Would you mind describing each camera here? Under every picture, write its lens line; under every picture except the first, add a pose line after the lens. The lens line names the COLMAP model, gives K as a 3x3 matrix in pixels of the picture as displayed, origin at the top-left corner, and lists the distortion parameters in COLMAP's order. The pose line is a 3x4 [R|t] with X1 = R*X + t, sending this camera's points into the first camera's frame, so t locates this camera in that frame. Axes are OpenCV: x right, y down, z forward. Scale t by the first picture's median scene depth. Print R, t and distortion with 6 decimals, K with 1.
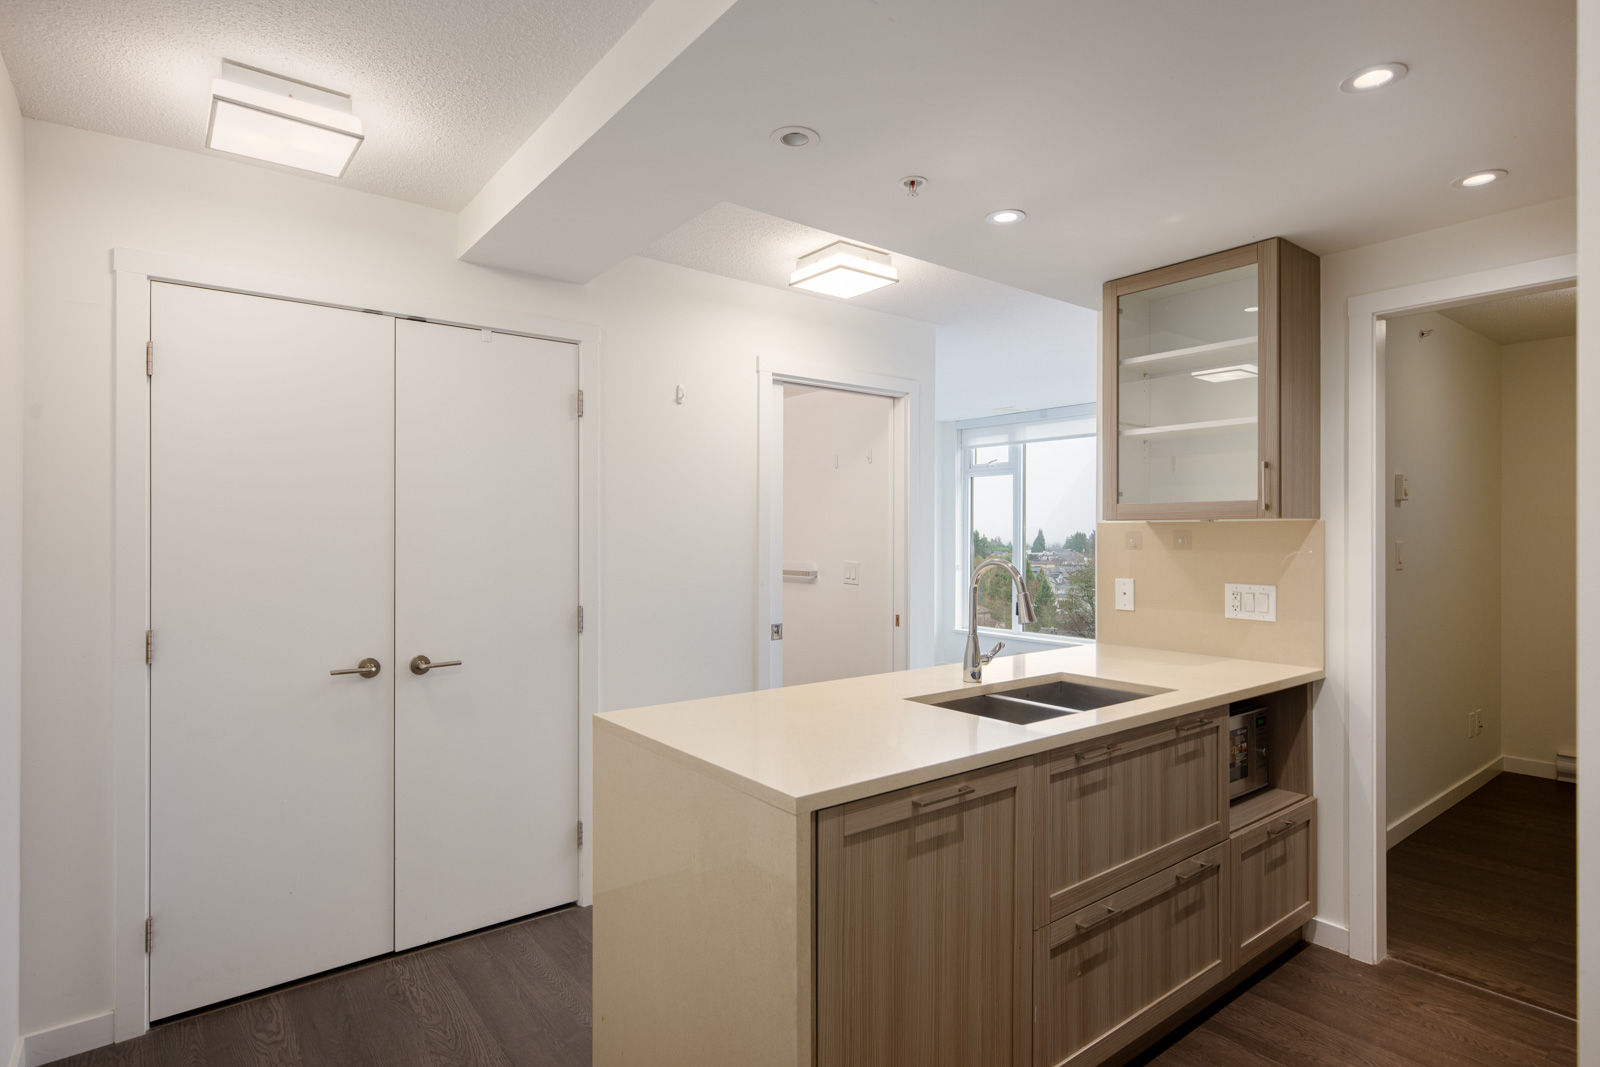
lens RADIAL K [[825.2, 0, 803.5], [0, 825.2, 534.1], [0, 0, 1]] dist [0.002354, -0.000288]
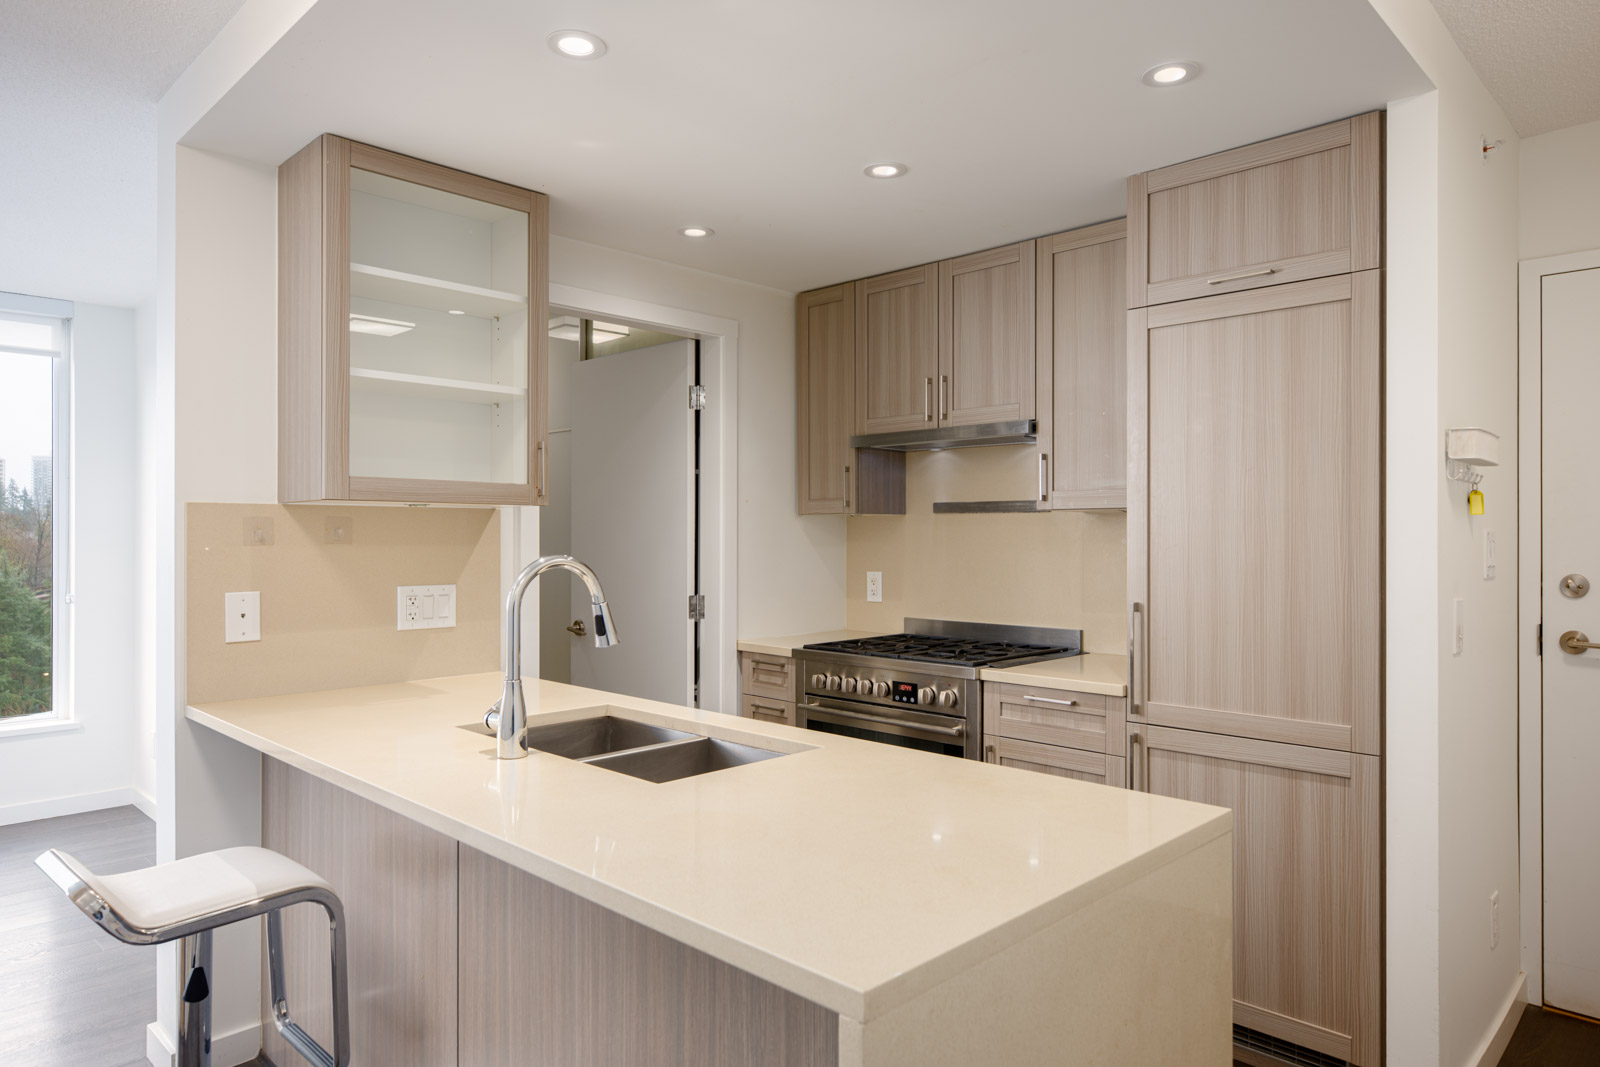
lens RADIAL K [[994.4, 0, 808.4], [0, 994.4, 532.6], [0, 0, 1]] dist [0.000360, 0.001787]
pose [[-0.136722, 0.001893, 0.990608, -0.440738], [-0.000826, 0.999998, -0.002025, 0.010129], [-0.990609, -0.001095, -0.136720, 0.699883]]
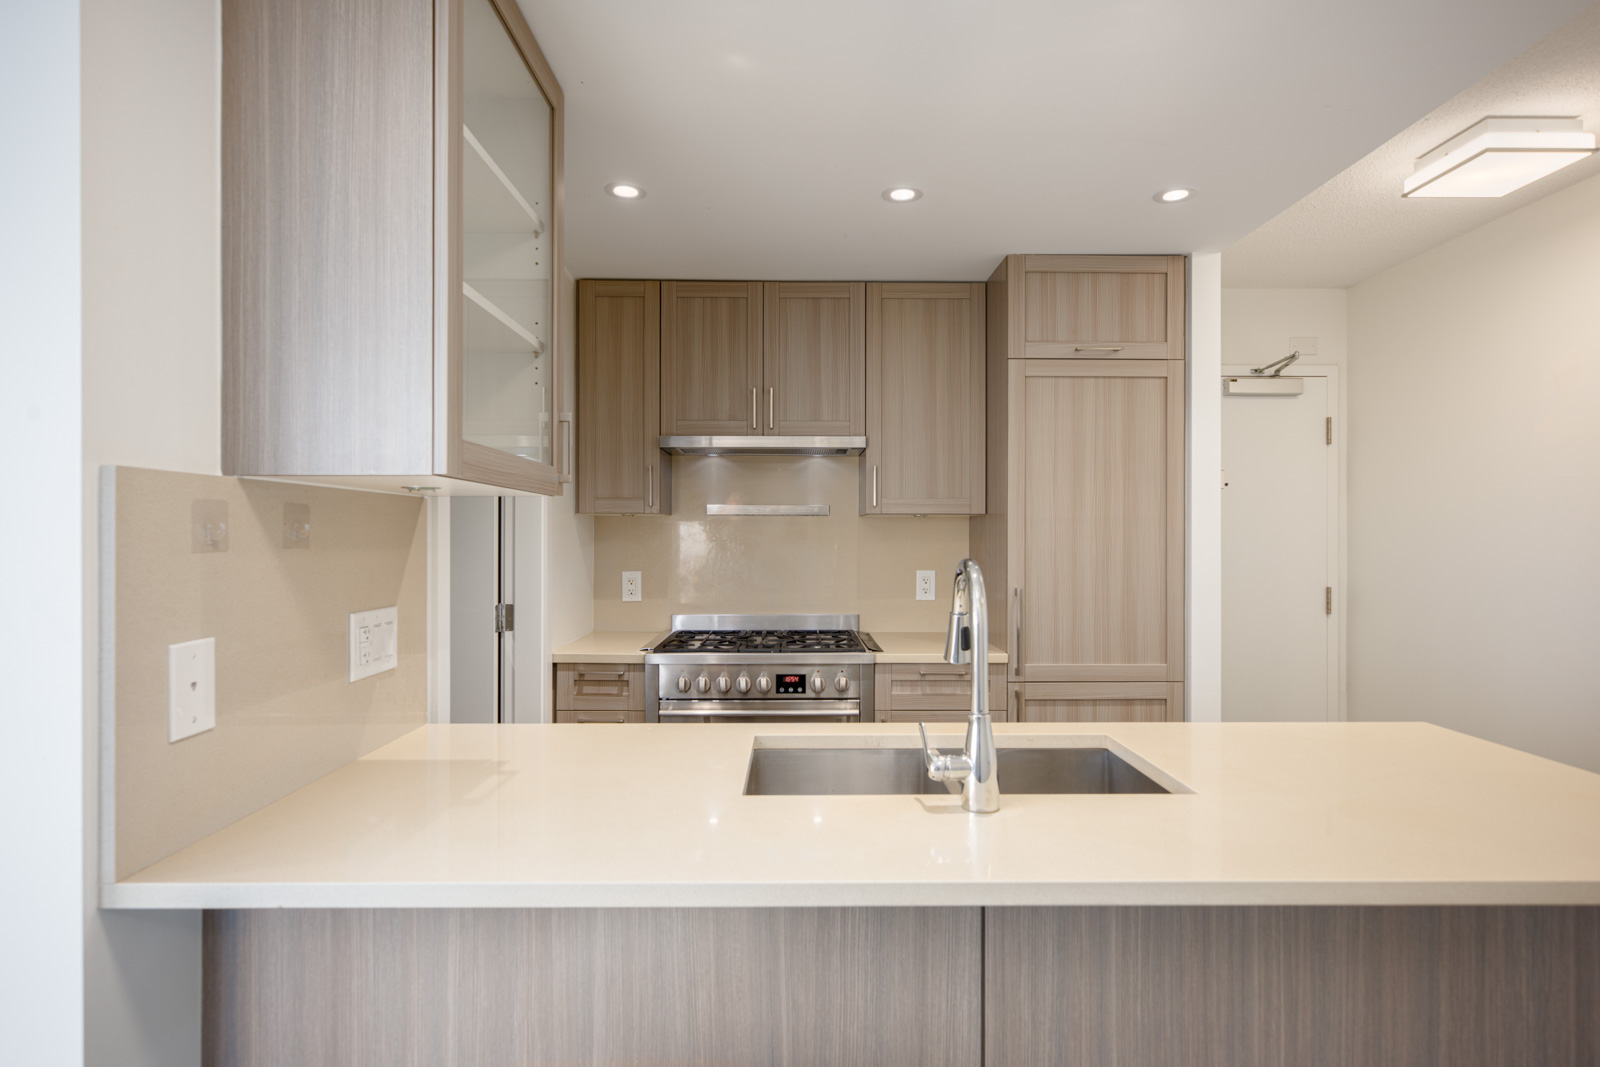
lens RADIAL K [[825.2, 0, 803.5], [0, 825.2, 534.1], [0, 0, 1]] dist [0.002354, -0.000288]
pose [[-0.794400, -0.000293, 0.607395, -0.010273], [-0.002318, 0.999994, -0.002550, 0.011429], [-0.607390, -0.003434, -0.794396, 1.156180]]
